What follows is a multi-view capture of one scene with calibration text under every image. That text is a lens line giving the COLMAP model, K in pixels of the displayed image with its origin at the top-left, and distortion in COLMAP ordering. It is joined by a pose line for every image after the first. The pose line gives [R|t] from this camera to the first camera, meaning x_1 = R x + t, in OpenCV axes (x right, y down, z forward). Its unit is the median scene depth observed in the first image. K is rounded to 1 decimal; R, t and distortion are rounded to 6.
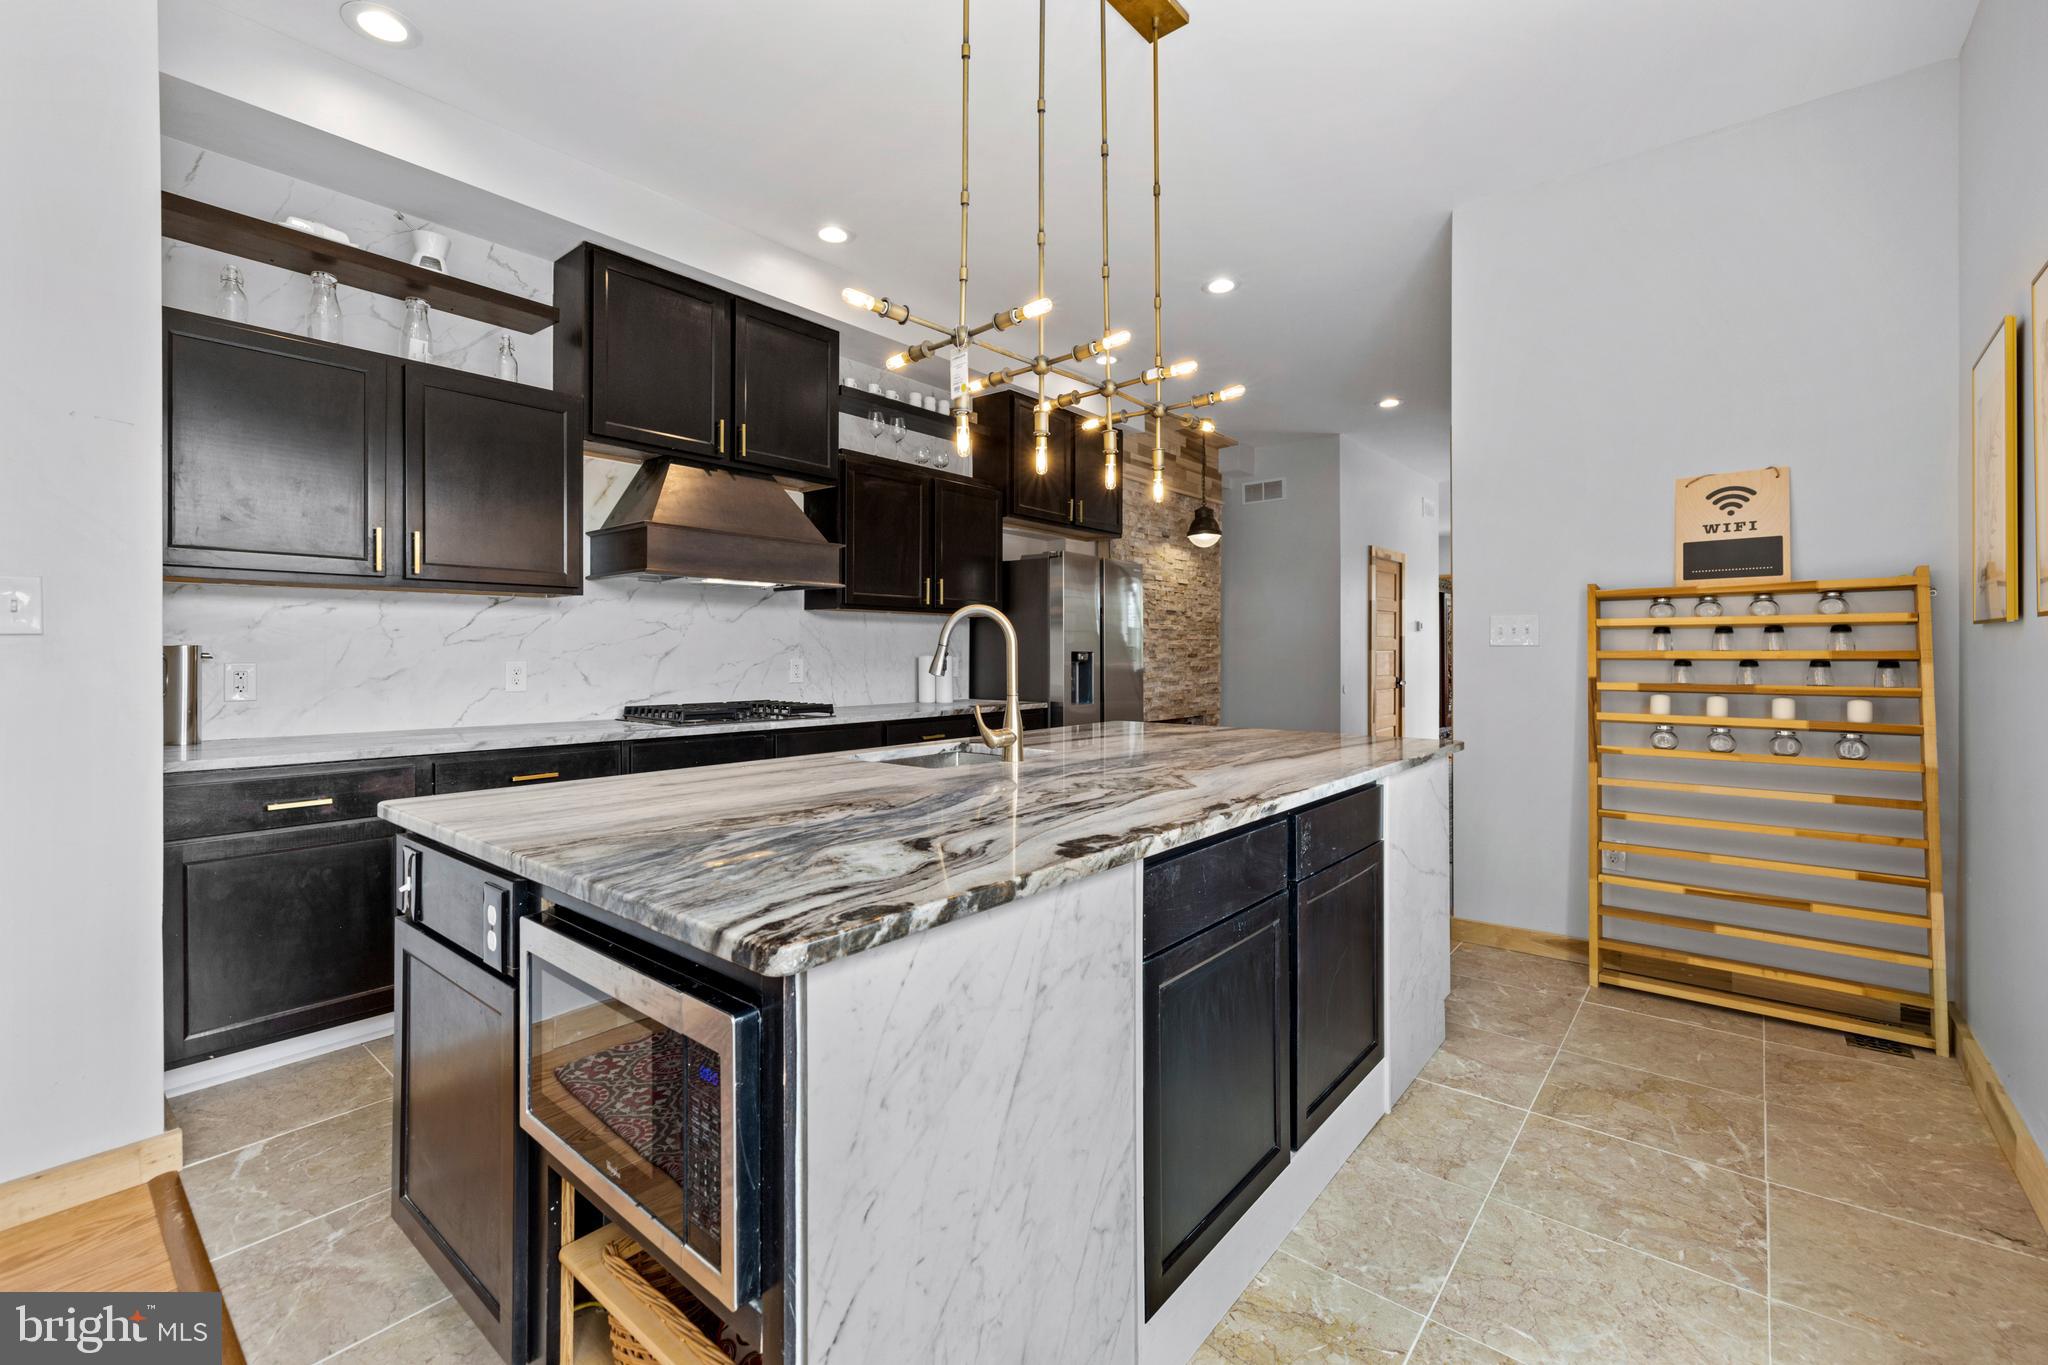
lens RADIAL K [[864.9, 0, 1040.7], [0, 864.9, 653.4], [0, 0, 1]] dist [0.000620, 0.001222]
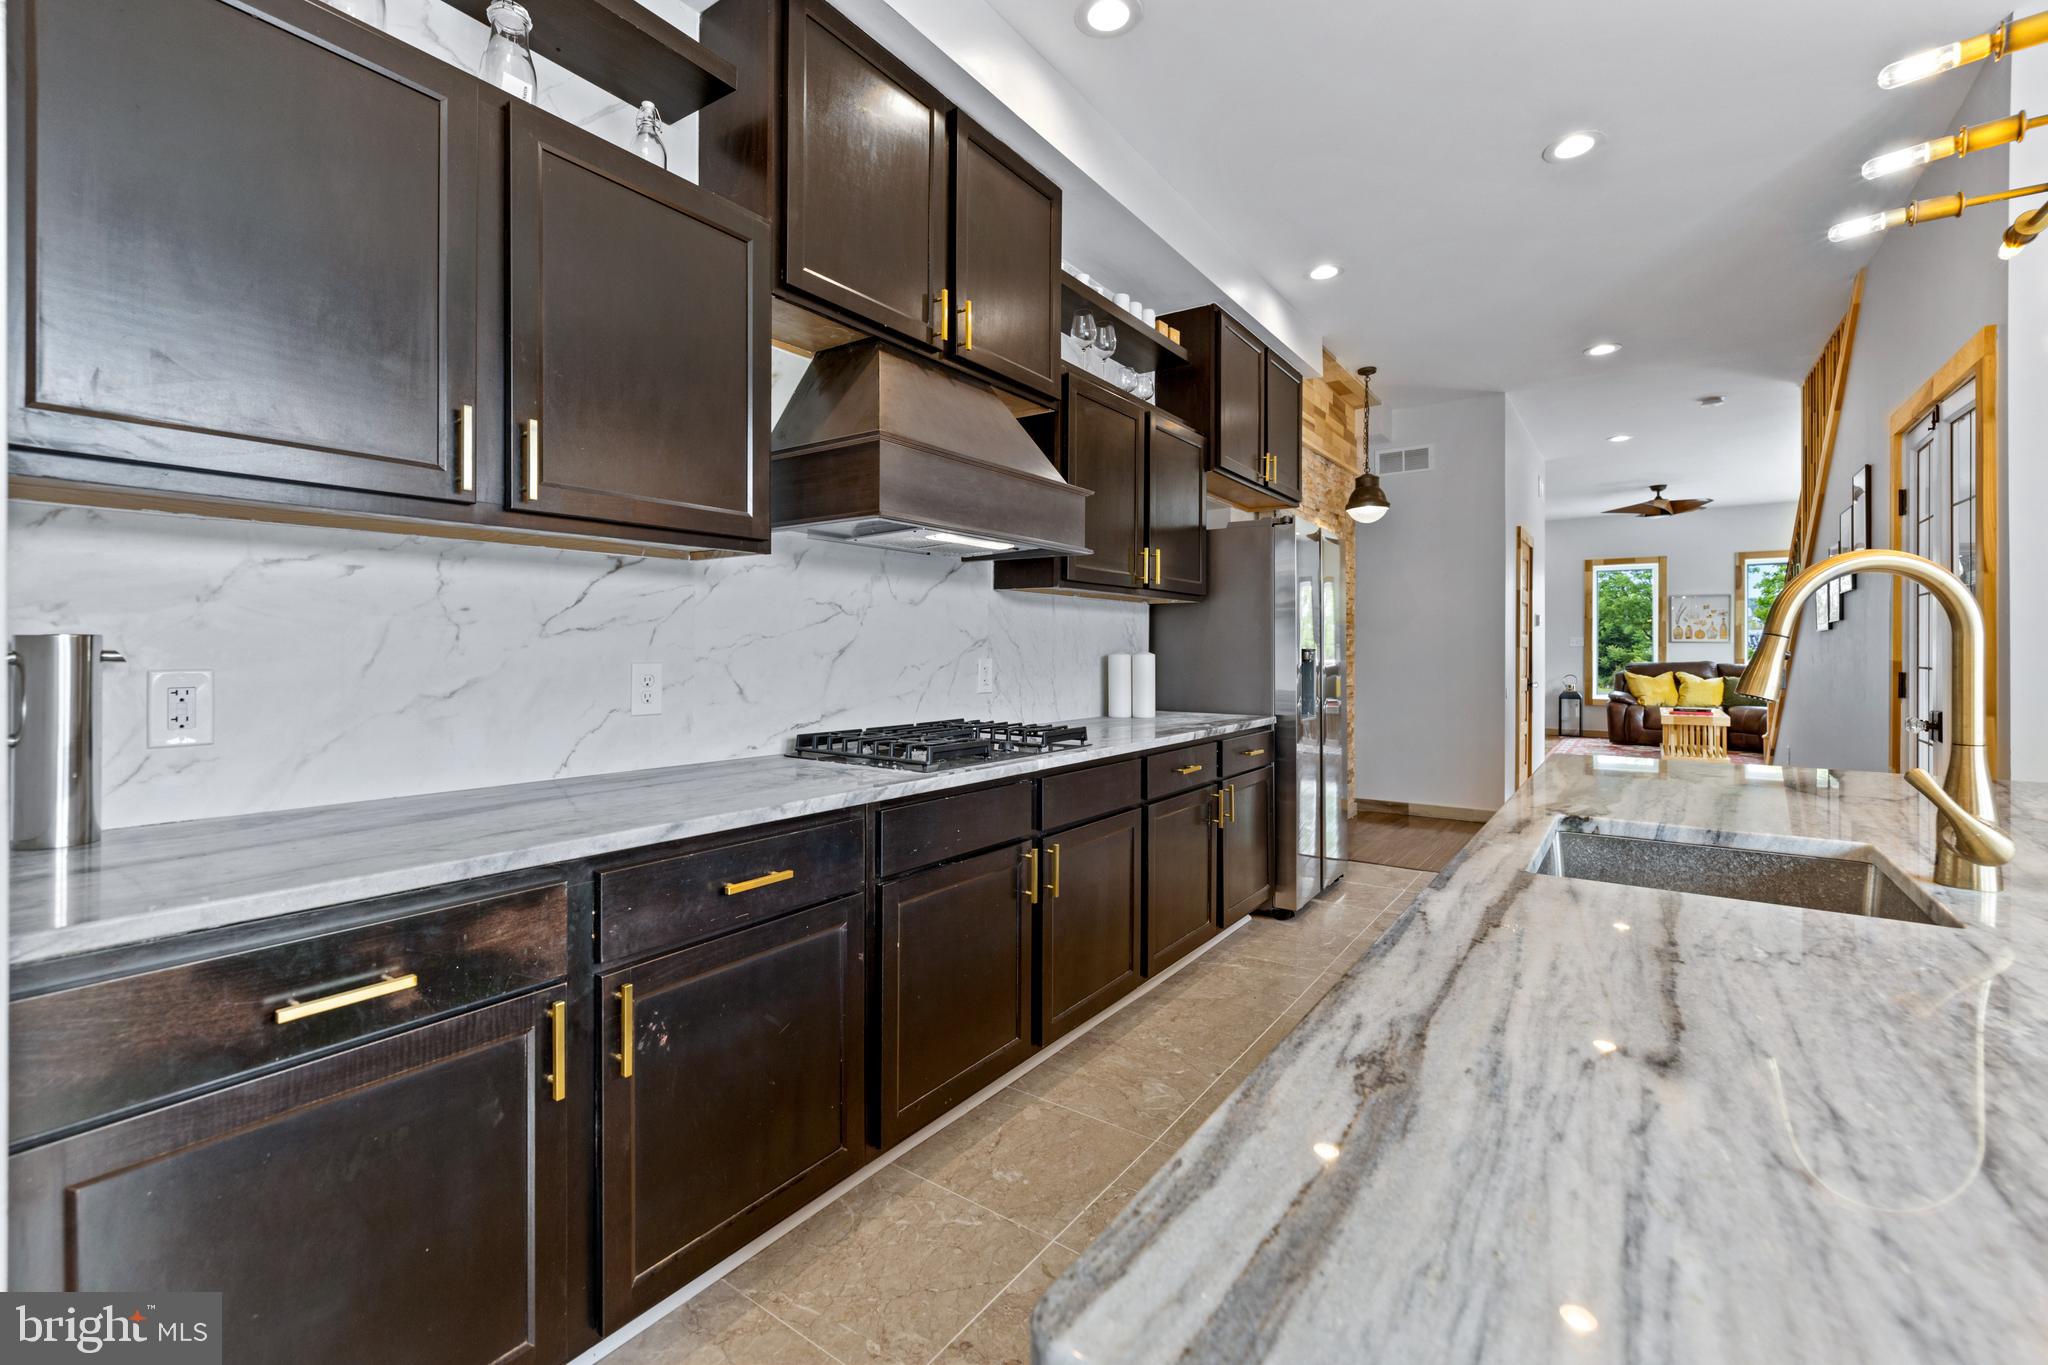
lens RADIAL K [[864.9, 0, 1021.5], [0, 864.9, 650.0], [0, 0, 1]] dist [0.000620, 0.001222]
pose [[0.997845, 0.001867, 0.065585, -0.385295], [-0.001903, 0.999998, 0.000495, -0.001619], [-0.065584, -0.000619, 0.997847, 0.382793]]
